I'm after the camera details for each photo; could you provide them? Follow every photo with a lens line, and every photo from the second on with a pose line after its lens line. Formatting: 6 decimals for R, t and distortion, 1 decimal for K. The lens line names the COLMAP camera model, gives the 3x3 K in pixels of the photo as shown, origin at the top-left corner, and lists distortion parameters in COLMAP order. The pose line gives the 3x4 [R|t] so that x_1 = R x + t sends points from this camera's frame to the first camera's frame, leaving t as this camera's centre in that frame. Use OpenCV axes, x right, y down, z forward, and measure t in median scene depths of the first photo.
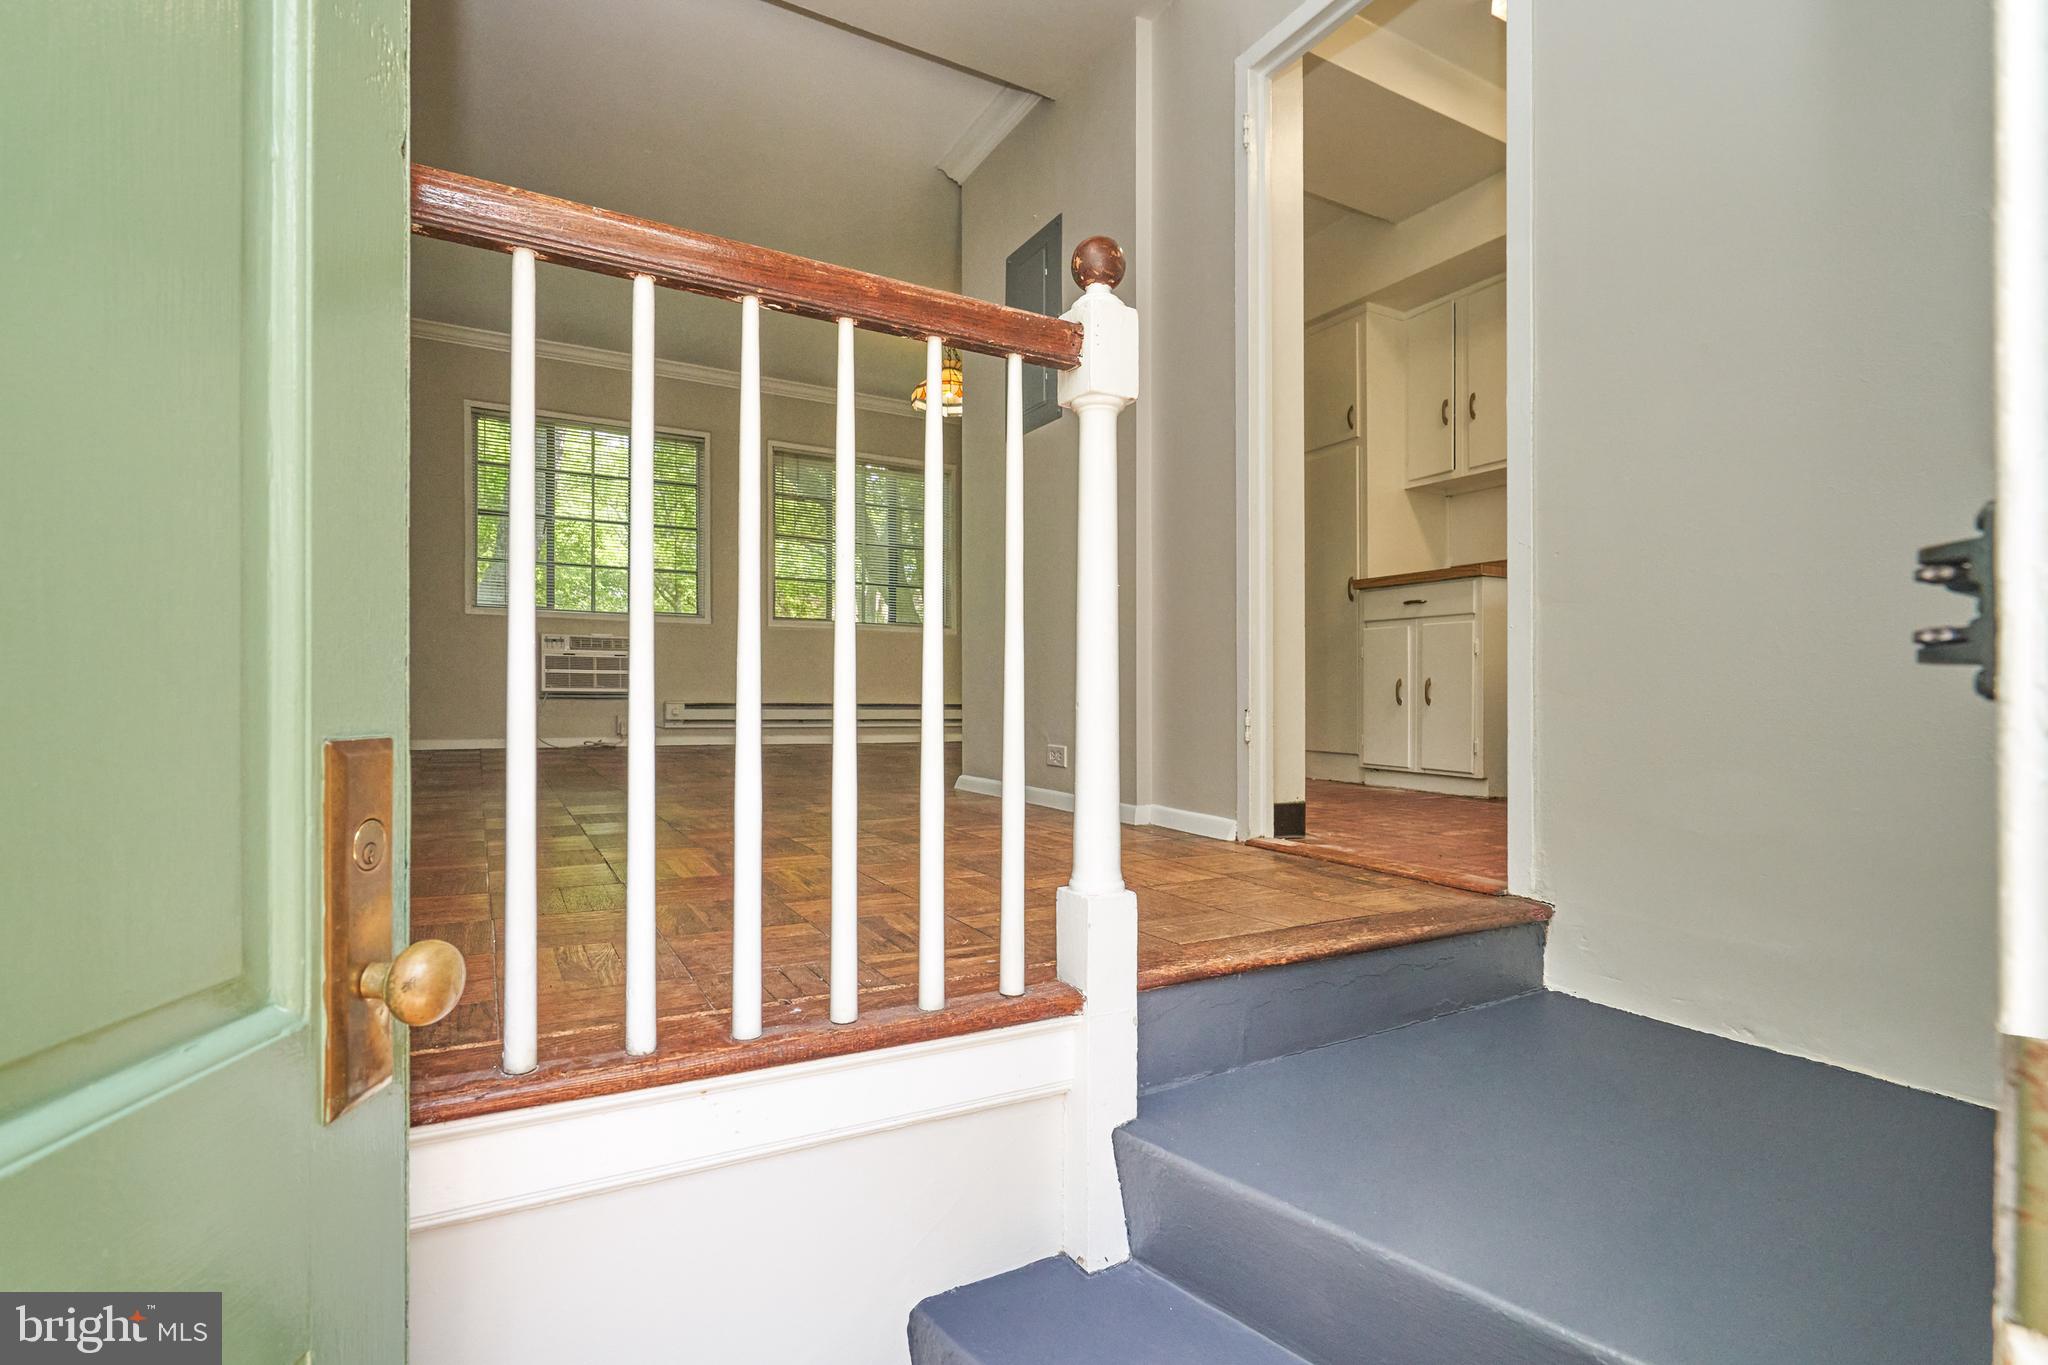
lens RADIAL K [[948.2, 0, 1008.9], [0, 948.2, 698.4], [0, 0, 1]] dist [-0.002053, 0.001043]
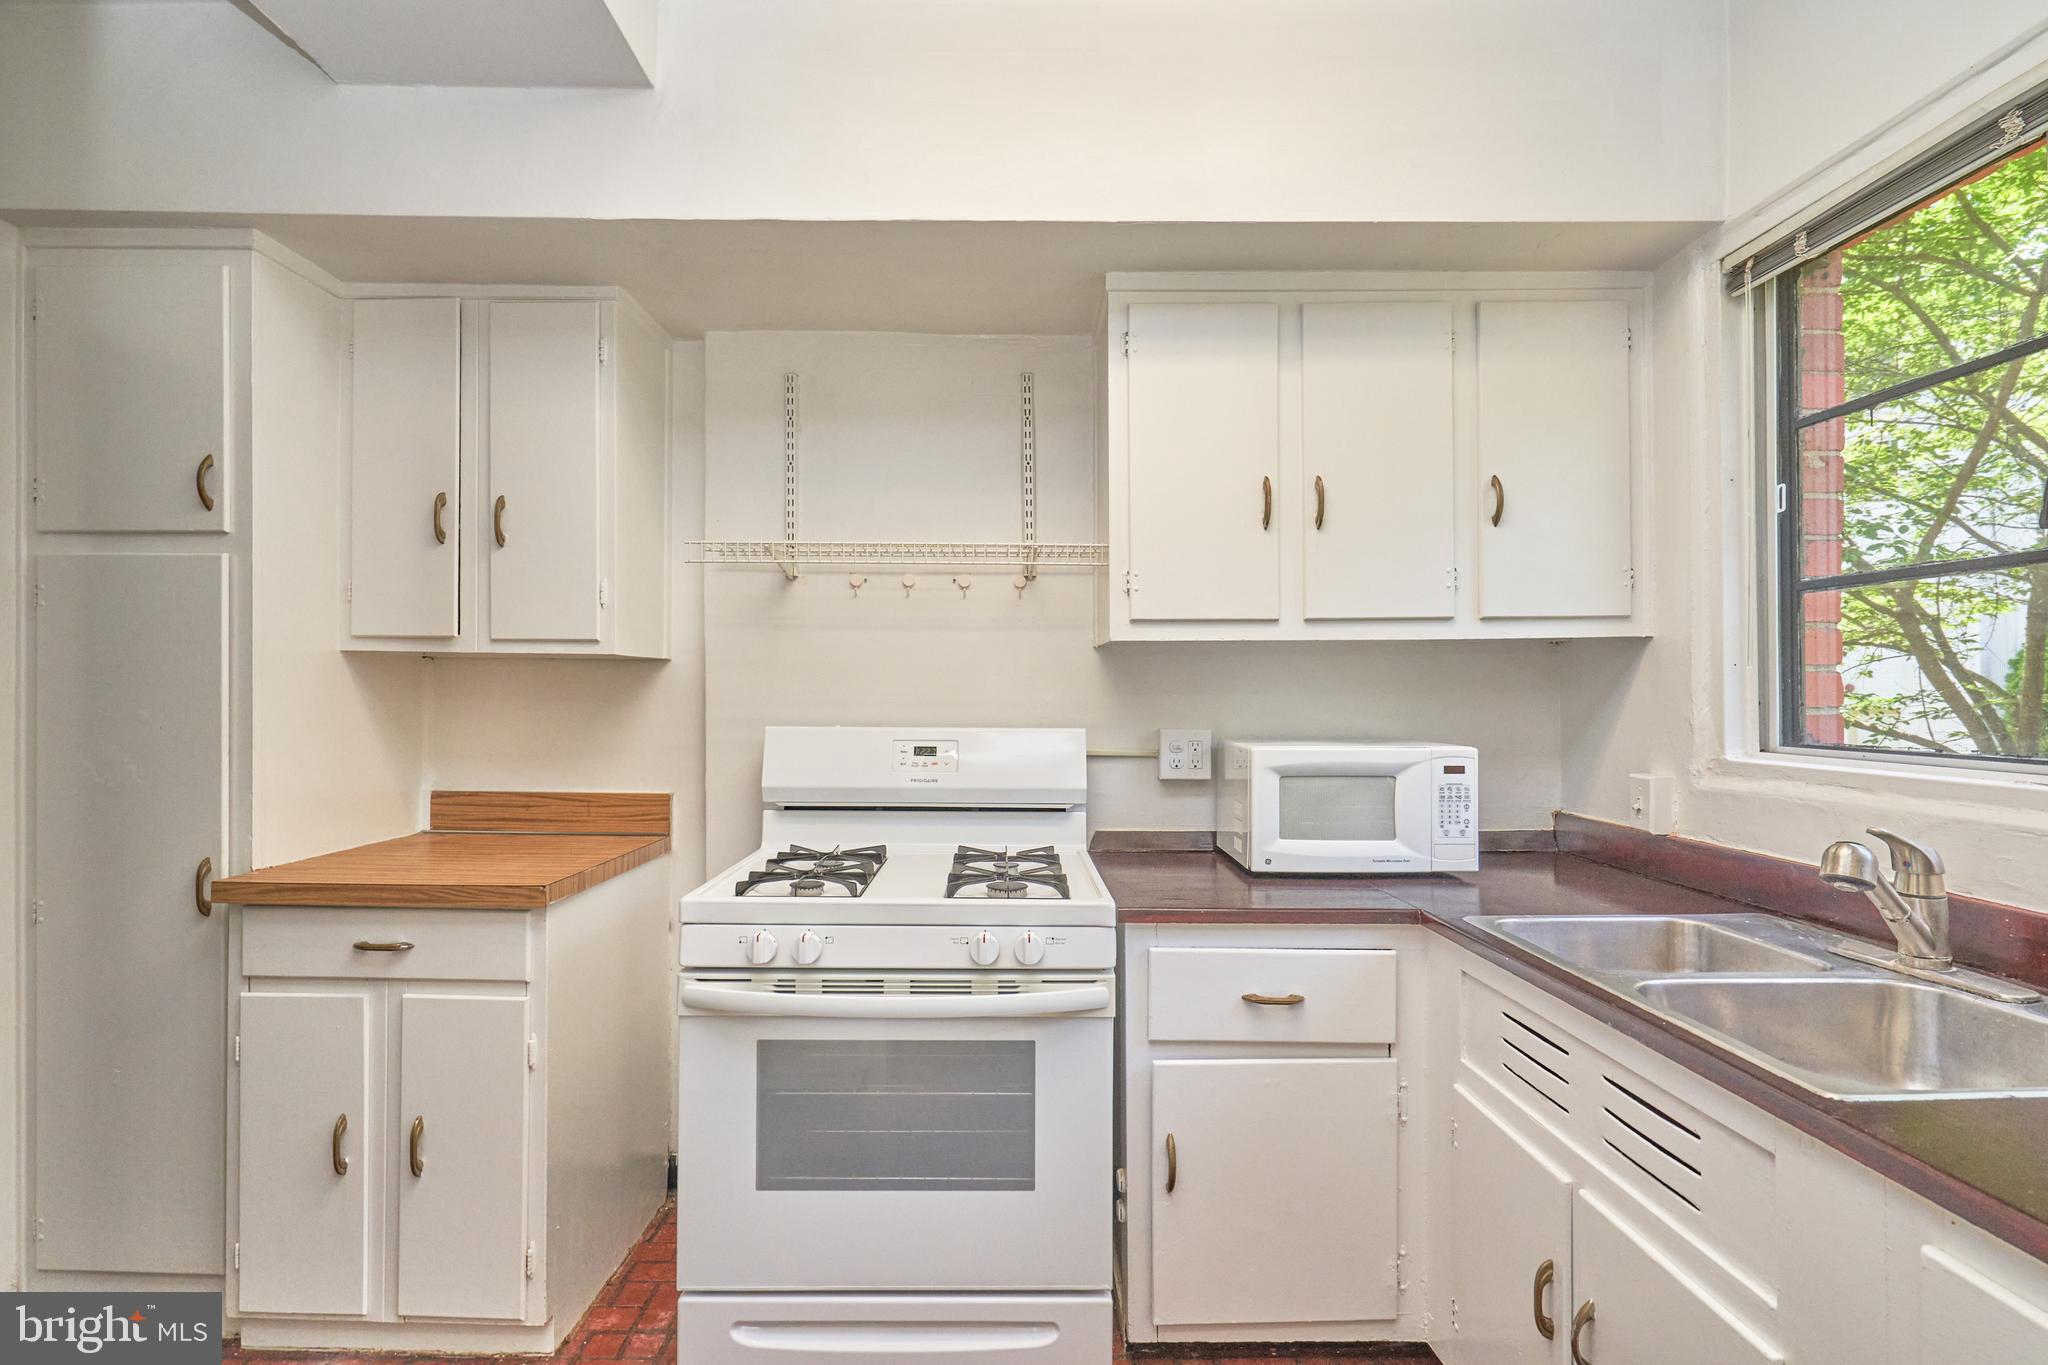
lens RADIAL K [[948.2, 0, 1008.9], [0, 948.2, 698.4], [0, 0, 1]] dist [-0.002053, 0.001043]
pose [[0.474763, 0.009752, 0.880059, 0.168678], [-0.001673, 0.999947, -0.010178, -0.207018], [-0.880112, 0.003359, 0.474754, 0.511566]]
